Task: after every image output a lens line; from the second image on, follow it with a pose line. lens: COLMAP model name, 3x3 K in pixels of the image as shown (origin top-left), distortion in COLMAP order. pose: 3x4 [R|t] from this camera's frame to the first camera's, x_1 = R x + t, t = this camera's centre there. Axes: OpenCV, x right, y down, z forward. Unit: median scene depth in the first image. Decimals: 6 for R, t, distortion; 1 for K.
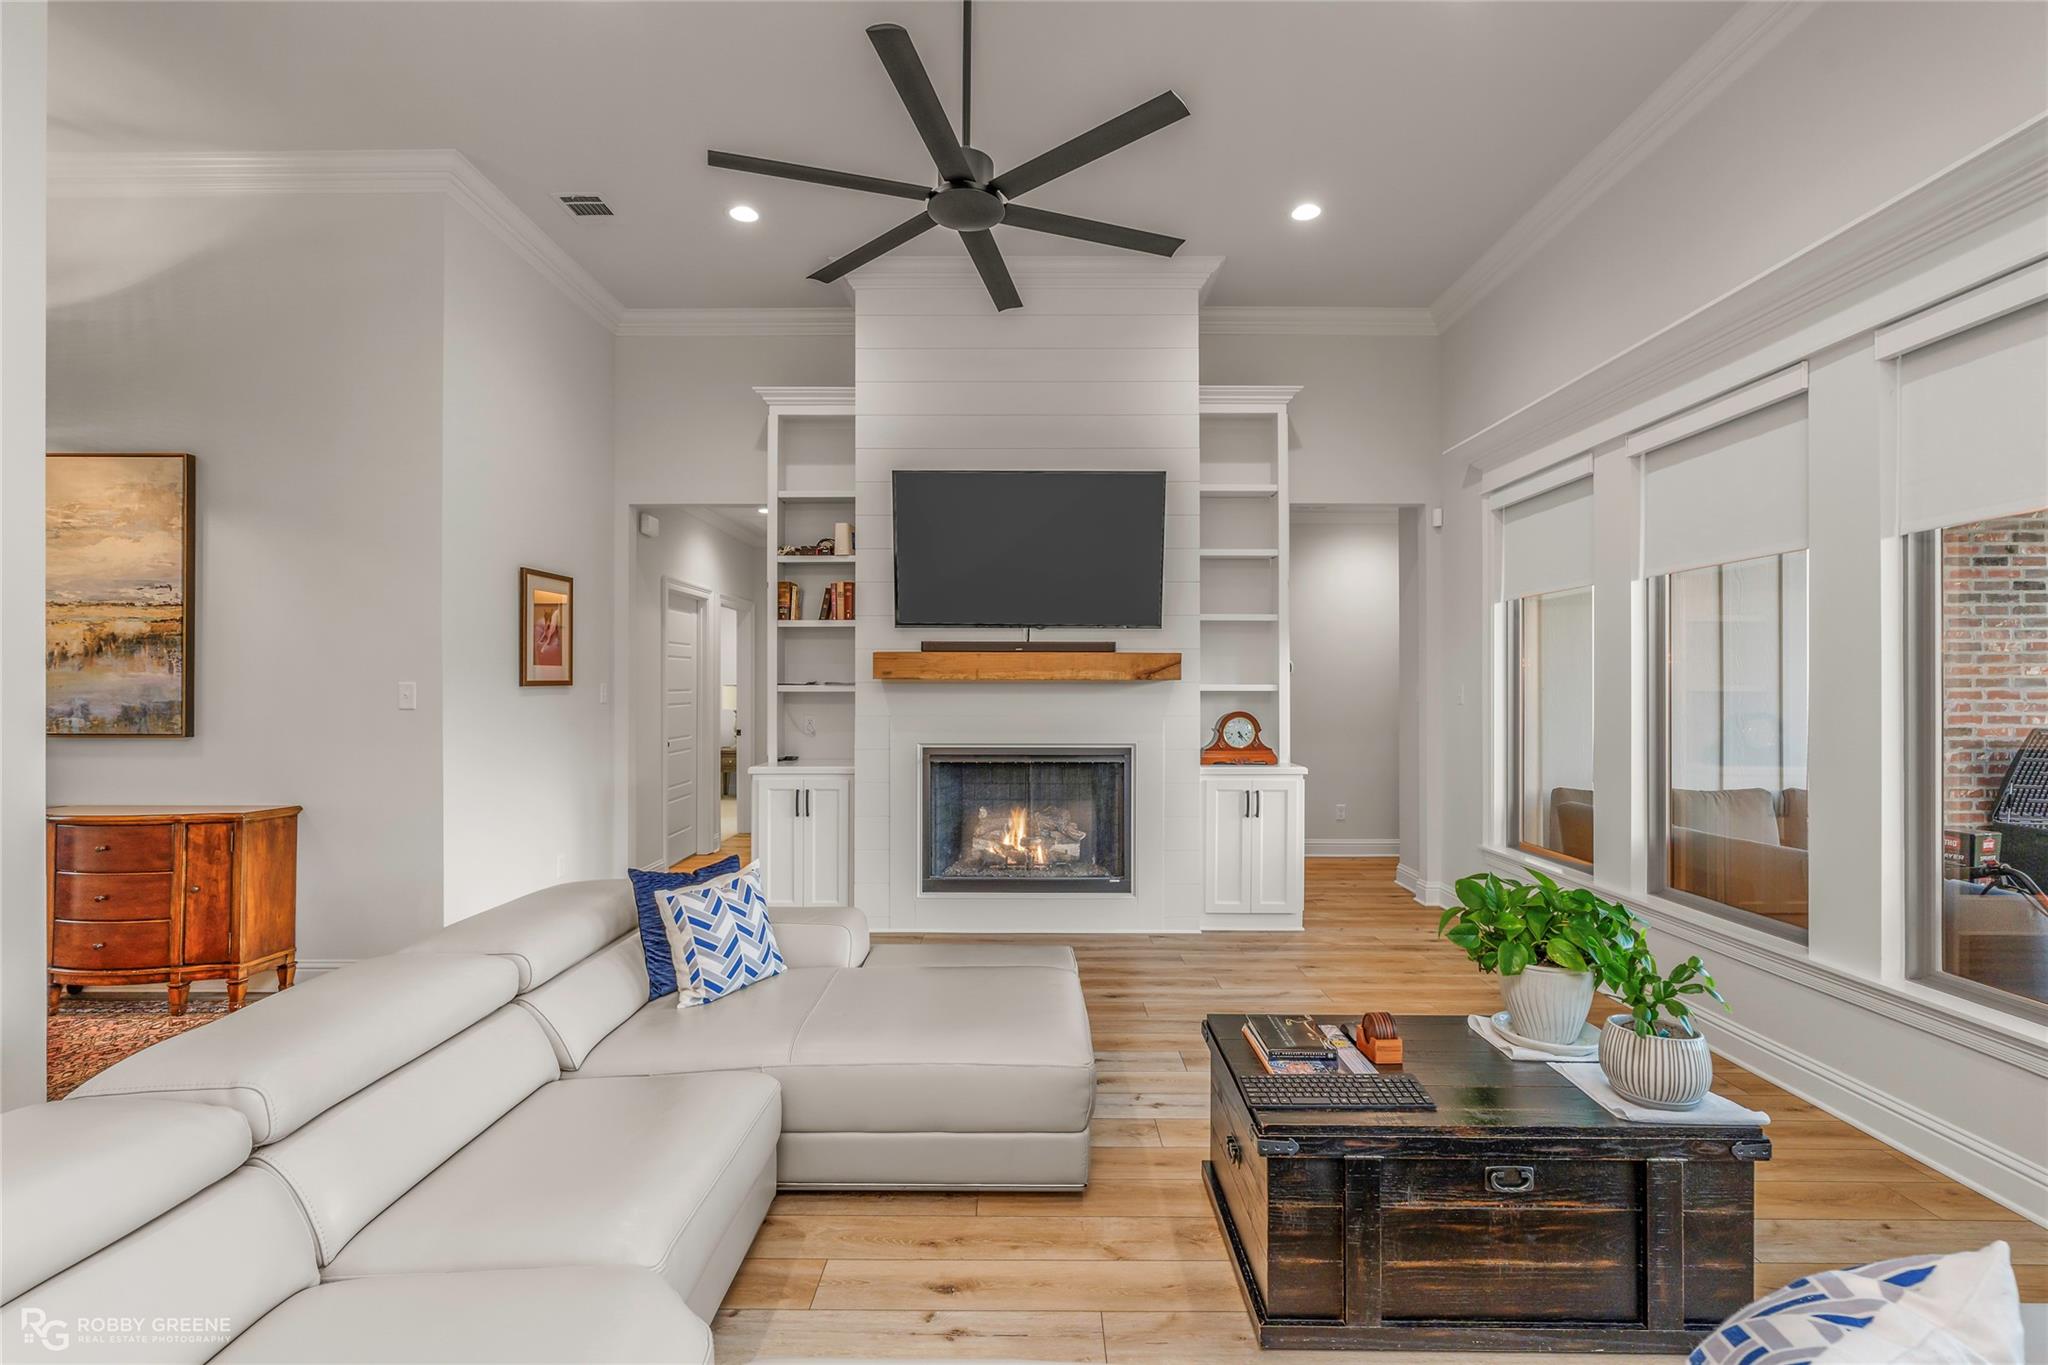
lens RADIAL K [[928.2, 0, 974.9], [0, 928.2, 689.5], [0, 0, 1]] dist [-0.003303, -0.000168]
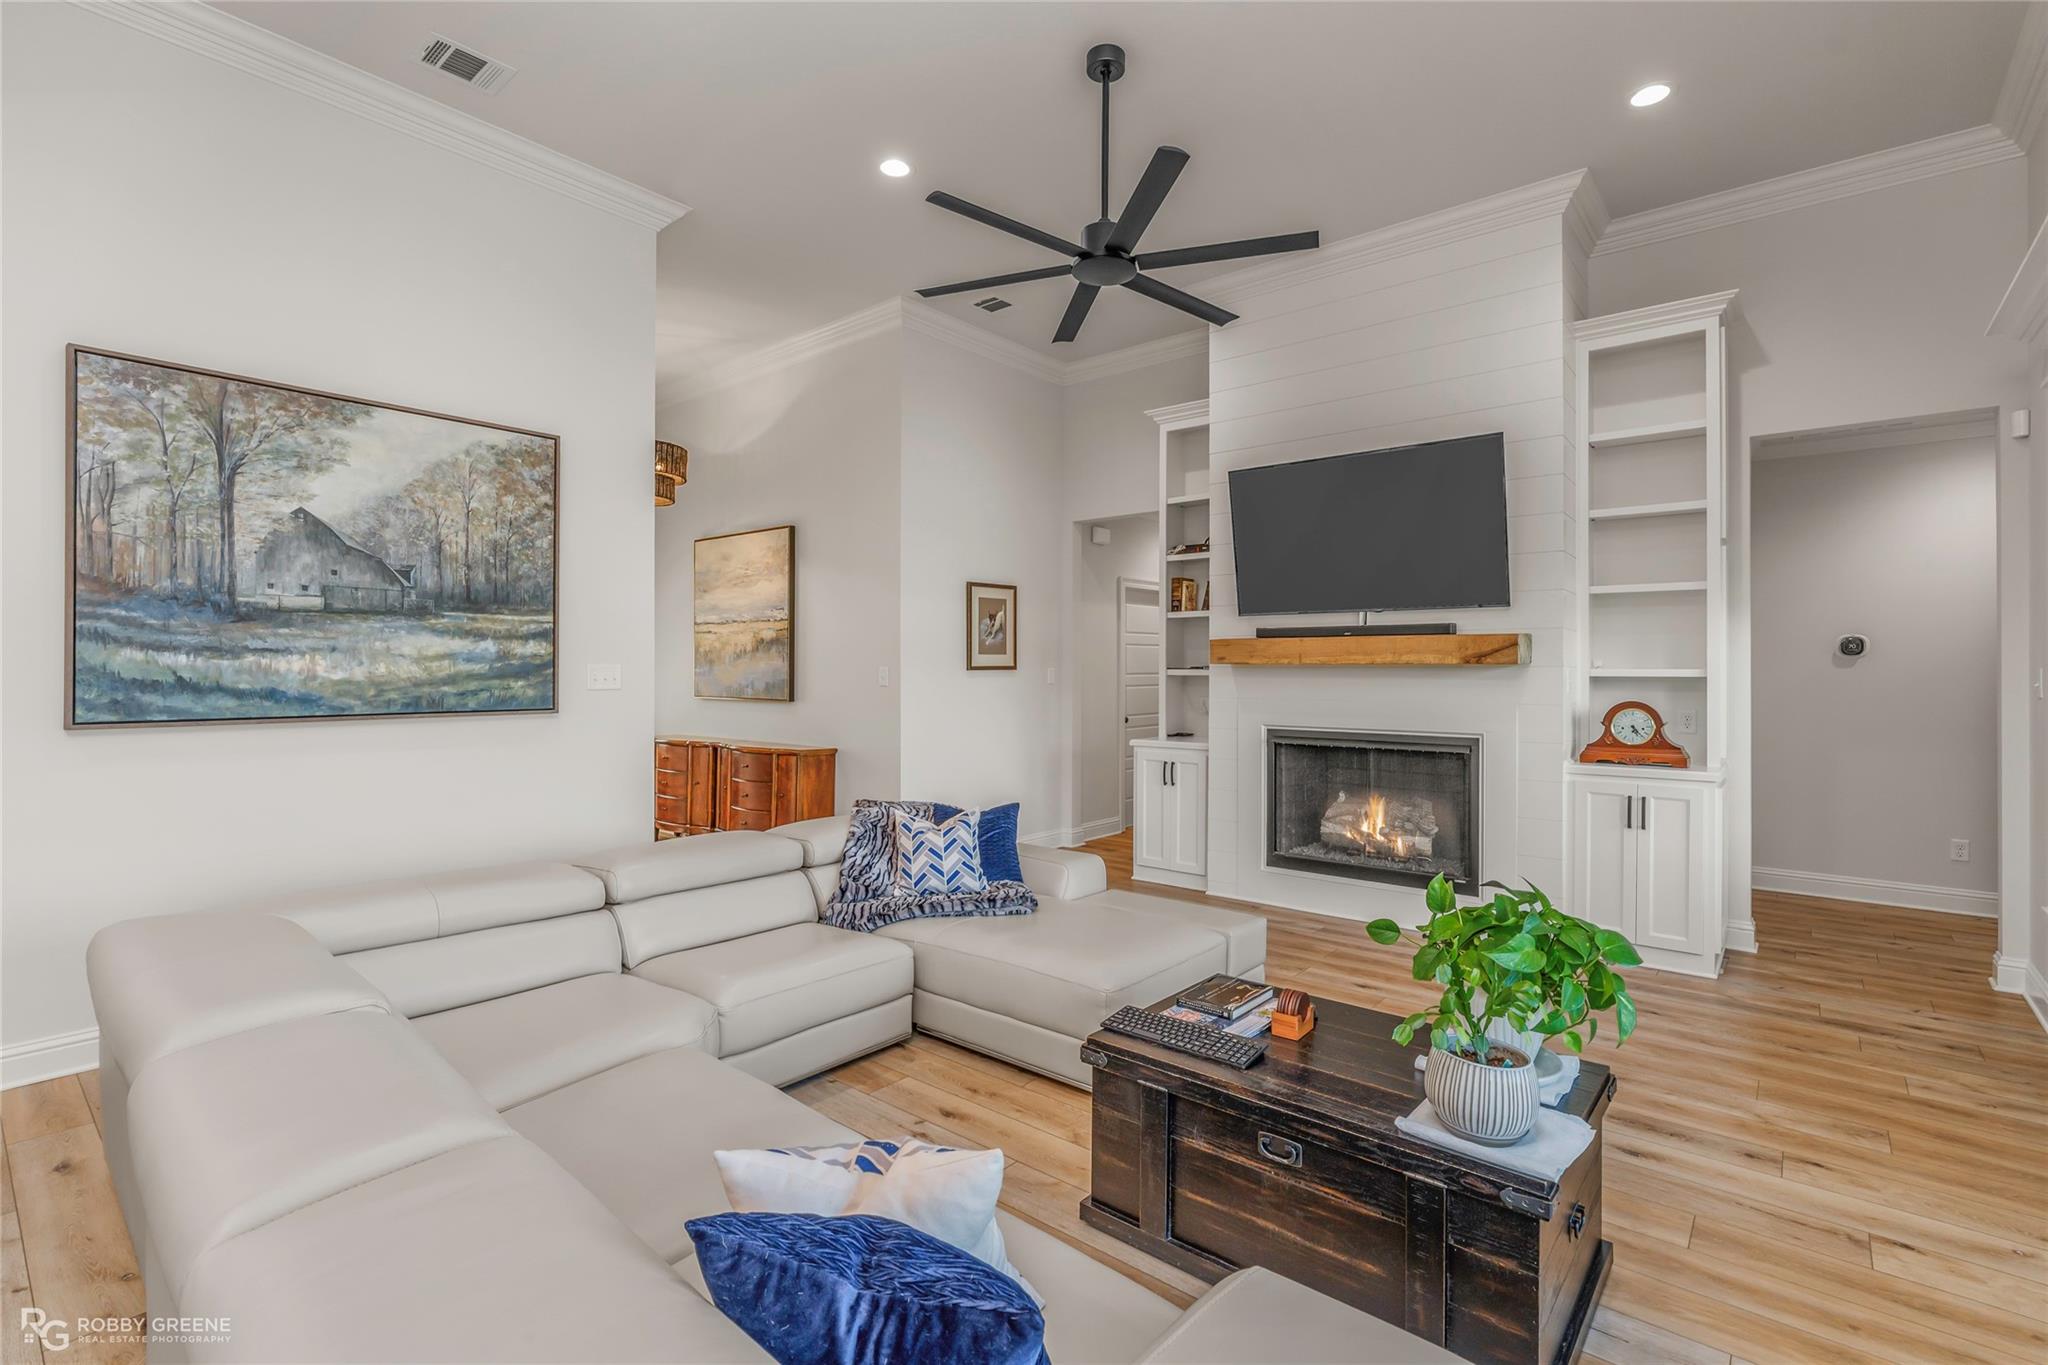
lens RADIAL K [[928.2, 0, 1016.1], [0, 928.2, 673.9], [0, 0, 1]] dist [-0.003303, -0.000168]
pose [[0.770911, 0.003471, -0.636933, 0.475603], [-0.002085, 0.999994, 0.002927, -0.002437], [0.636939, -0.000929, 0.770914, 0.006711]]
